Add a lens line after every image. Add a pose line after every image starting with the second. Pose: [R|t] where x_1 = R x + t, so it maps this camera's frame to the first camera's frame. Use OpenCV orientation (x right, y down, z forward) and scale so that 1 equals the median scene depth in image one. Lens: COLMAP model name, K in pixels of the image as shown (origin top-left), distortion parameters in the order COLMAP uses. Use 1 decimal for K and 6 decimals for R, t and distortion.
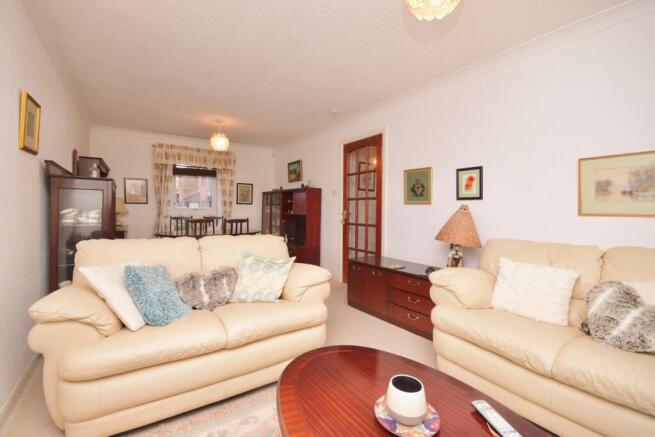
lens RADIAL K [[291.5, 0, 328.6], [0, 291.5, 213.8], [0, 0, 1]] dist [0.001936, -0.000885]
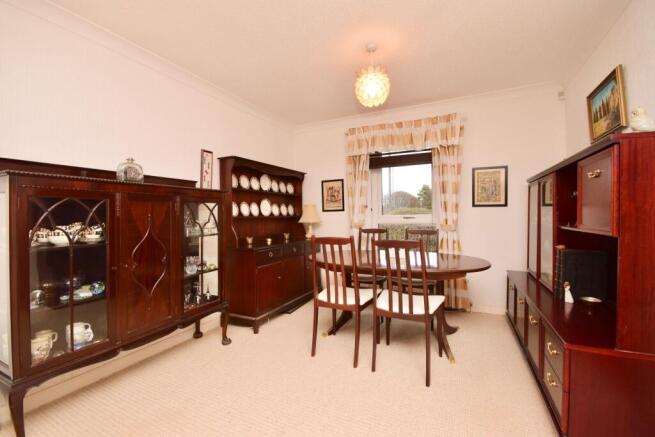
lens RADIAL K [[291.5, 0, 326.7], [0, 291.5, 216.2], [0, 0, 1]] dist [0.001936, -0.000885]
pose [[0.492980, -0.008082, -0.870003, 0.029780], [-0.004638, 0.999918, -0.011918, -0.010124], [0.870029, 0.009910, 0.492902, 0.583629]]
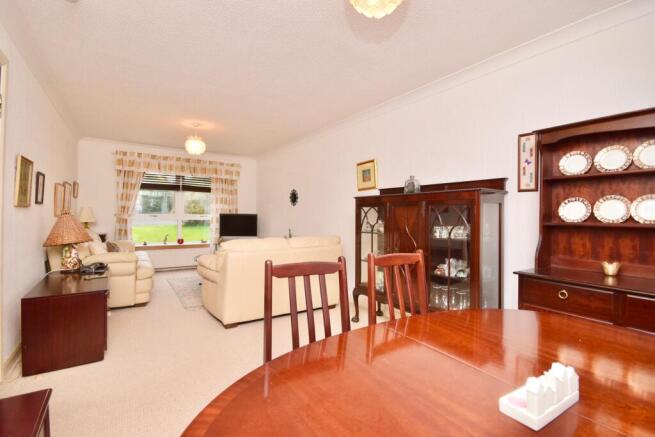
lens RADIAL K [[301.7, 0, 328.9], [0, 301.7, 212.6], [0, 0, 1]] dist [-0.001419, -0.000011]
pose [[-0.999824, -0.018746, 0.000853, -0.278640], [-0.018741, 0.999807, 0.005931, -0.023305], [-0.000964, 0.005914, -0.999982, 1.080661]]
